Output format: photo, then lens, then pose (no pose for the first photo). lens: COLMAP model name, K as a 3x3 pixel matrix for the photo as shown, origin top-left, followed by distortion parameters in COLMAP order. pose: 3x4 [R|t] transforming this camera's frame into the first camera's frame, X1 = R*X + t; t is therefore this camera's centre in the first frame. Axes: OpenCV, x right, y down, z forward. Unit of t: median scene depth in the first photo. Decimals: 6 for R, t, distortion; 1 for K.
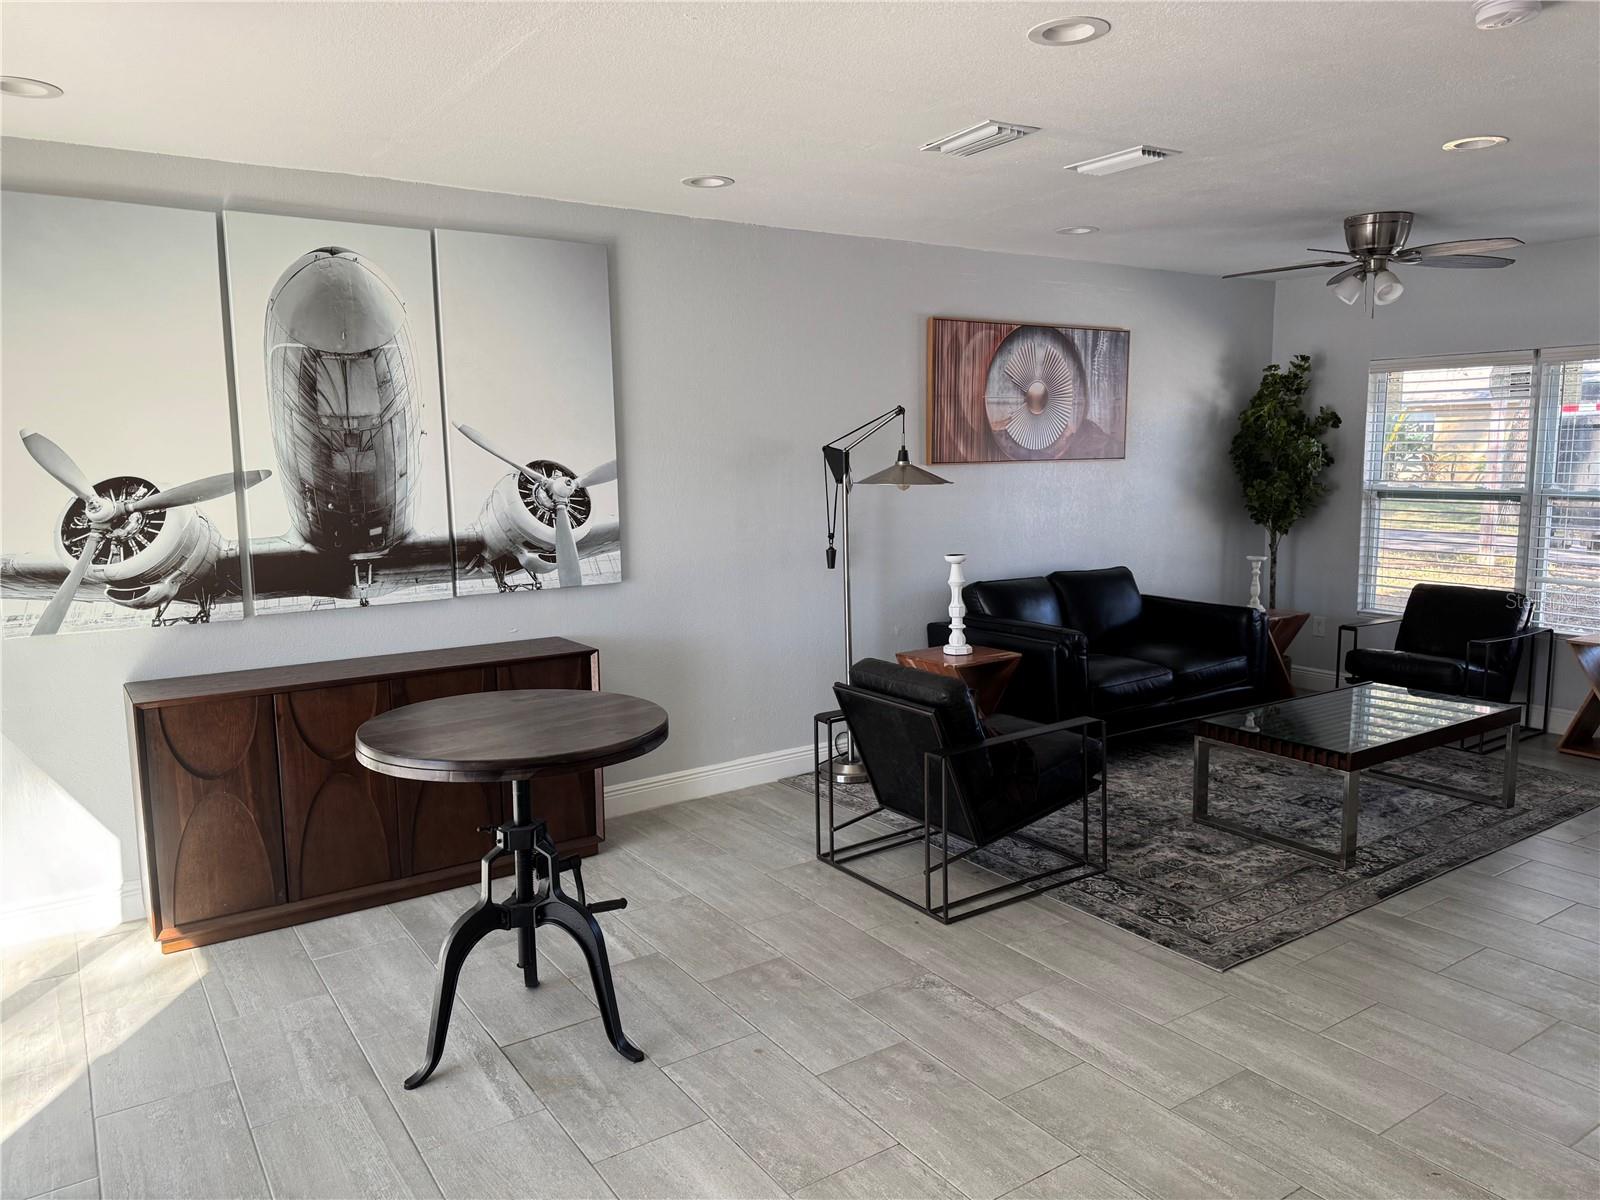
lens RADIAL K [[1137.5, 0, 830.0], [0, 1137.5, 610.7], [0, 0, 1]] dist [0.102310, -0.095415]
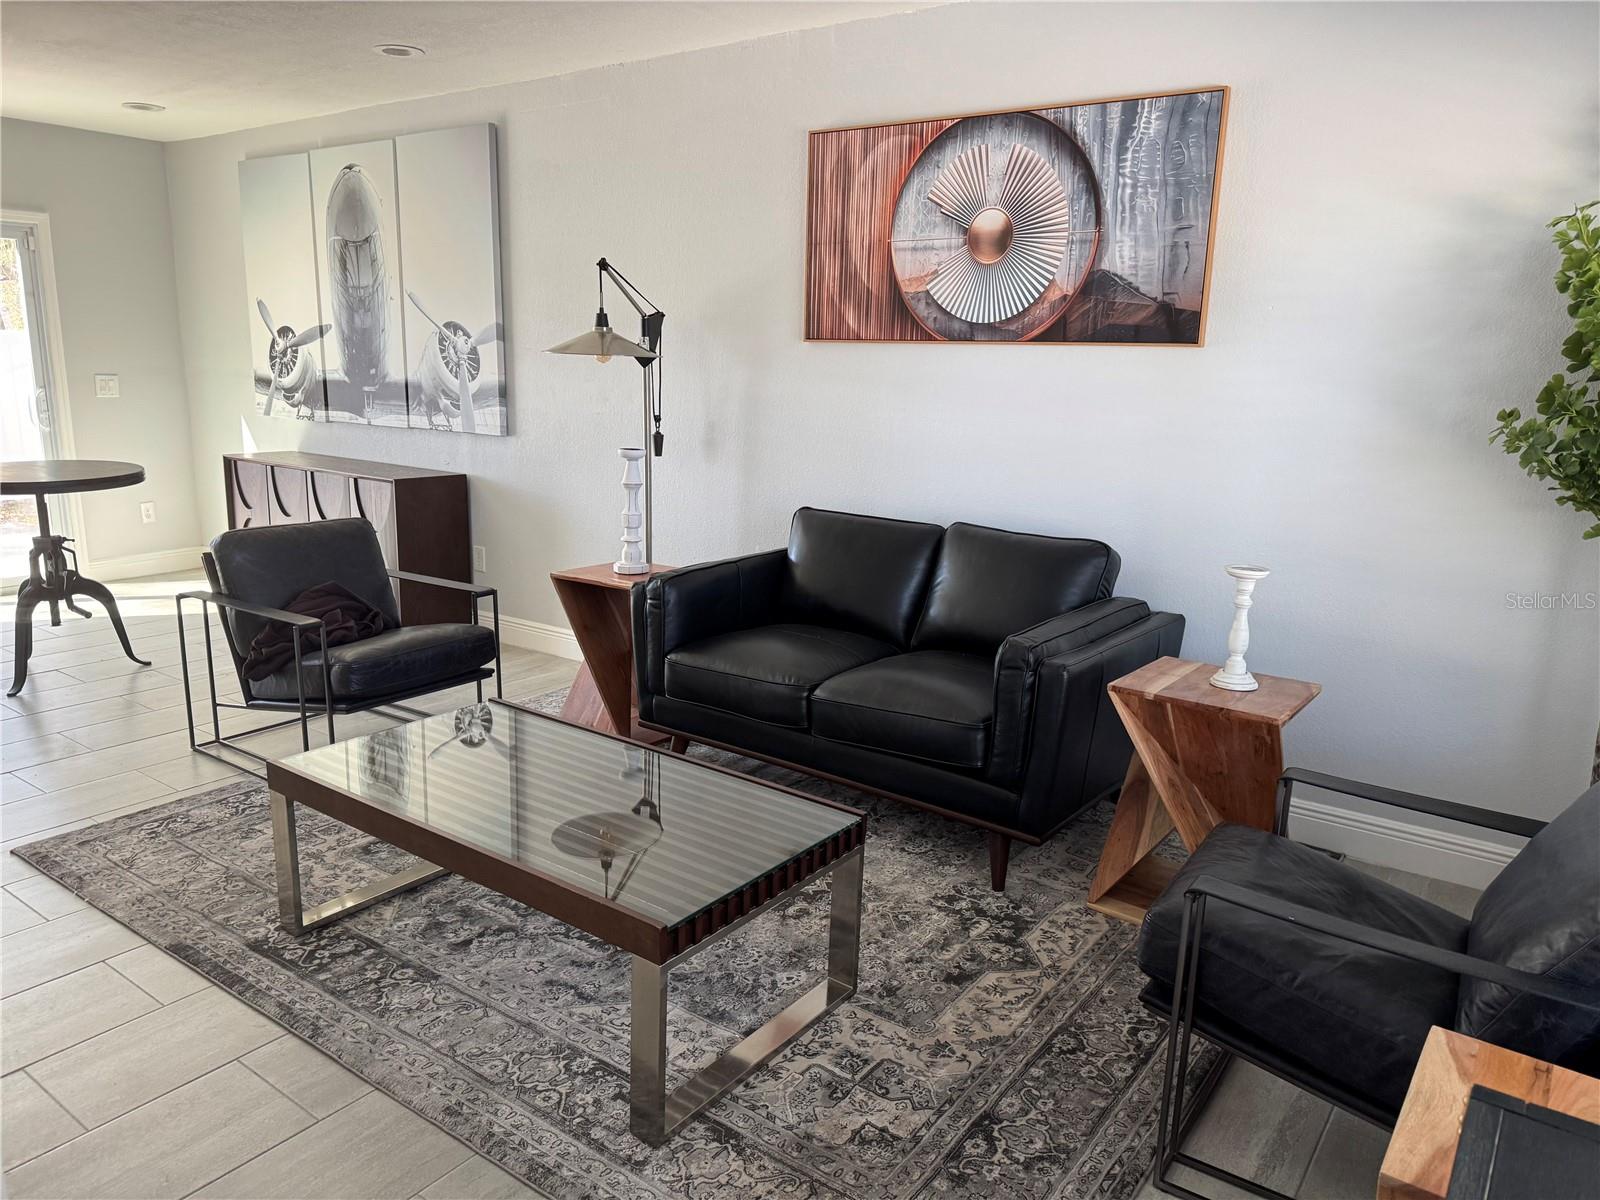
lens RADIAL K [[1141.1, 0, 777.1], [0, 1141.1, 605.7], [0, 0, 1]] dist [0.076651, -0.101021]
pose [[0.300429, 0.229107, -0.925879, 1.019124], [-0.159131, 0.969157, 0.188181, -0.123638], [0.940436, 0.090801, 0.327621, 0.950706]]
